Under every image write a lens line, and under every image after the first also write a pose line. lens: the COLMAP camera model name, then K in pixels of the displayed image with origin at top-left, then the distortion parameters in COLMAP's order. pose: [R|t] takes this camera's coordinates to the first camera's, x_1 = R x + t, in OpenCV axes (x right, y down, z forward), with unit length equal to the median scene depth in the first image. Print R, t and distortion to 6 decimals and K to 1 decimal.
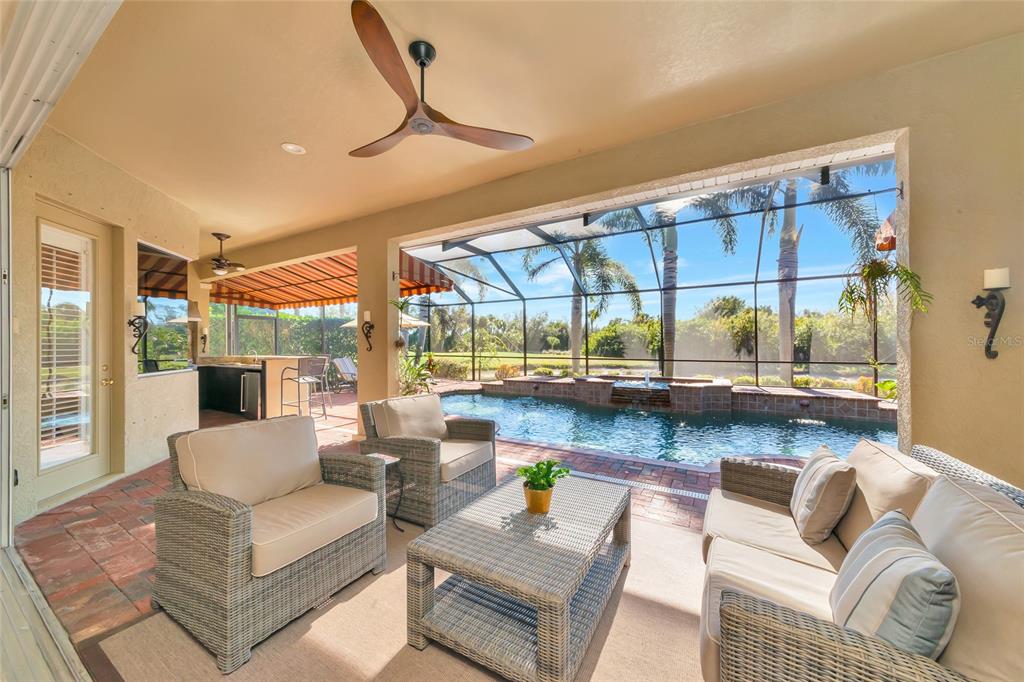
lens RADIAL K [[360.5, 0, 512.0], [0, 360.5, 341.0], [0, 0, 1]] dist [-0.001589, -0.000124]
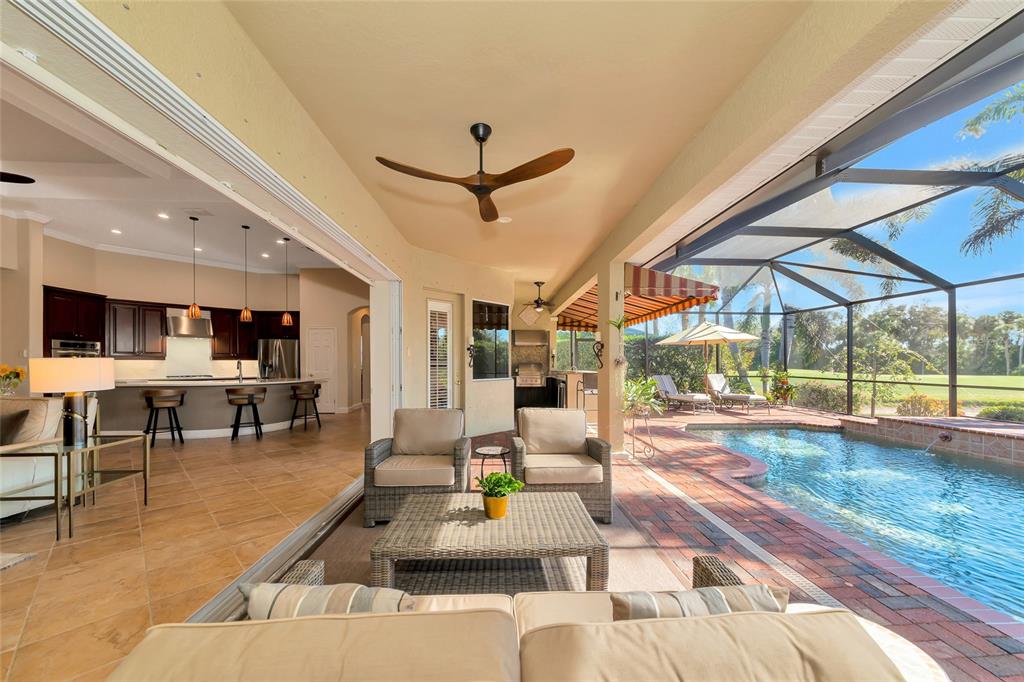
lens RADIAL K [[370.9, 0, 513.1], [0, 370.9, 361.4], [0, 0, 1]] dist [0.001628, 0.000182]
pose [[0.533837, 0.002583, -0.845583, 0.218485], [0.004414, 0.999973, 0.005841, -0.000179], [0.845576, -0.006850, 0.533812, 0.094169]]
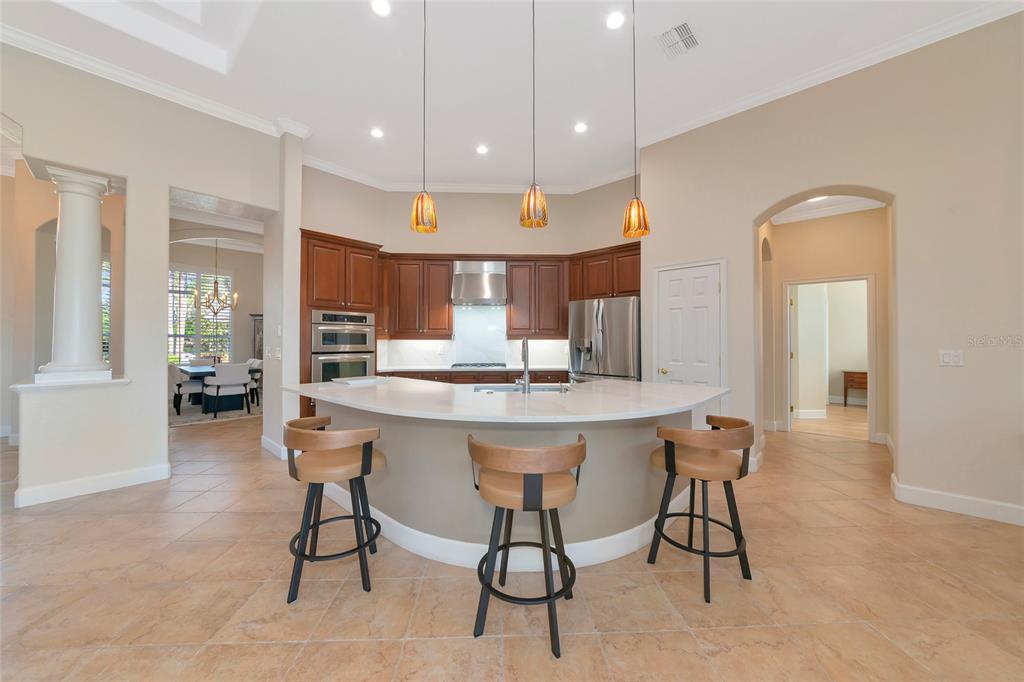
lens RADIAL K [[370.3, 0, 510.4], [0, 370.3, 336.4], [0, 0, 1]] dist [-0.002594, -0.000282]
pose [[-0.203029, -0.006487, -0.979151, -0.410707], [0.011196, 0.999897, -0.008946, 0.000091], [0.979109, -0.012779, -0.202935, 0.075126]]
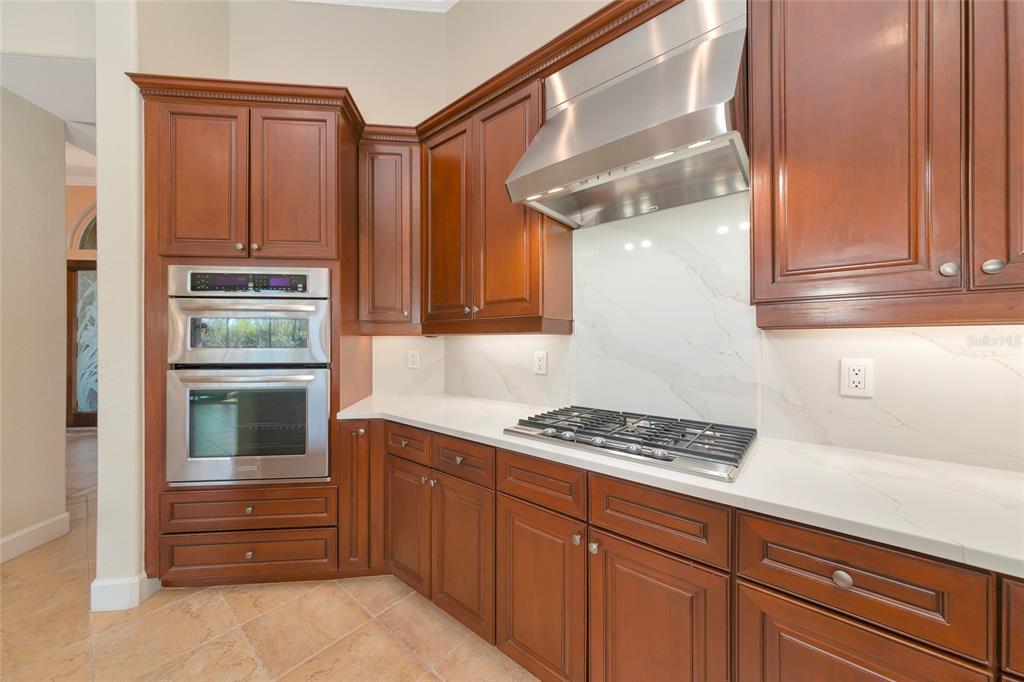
lens RADIAL K [[364.6, 0, 506.0], [0, 364.6, 344.3], [0, 0, 1]] dist [0.000908, 0.000108]
pose [[-0.816858, 0.008777, -0.576772, -0.842783], [0.011185, 0.999937, -0.000624, 0.004280], [0.576730, -0.006961, -0.816905, 0.002389]]
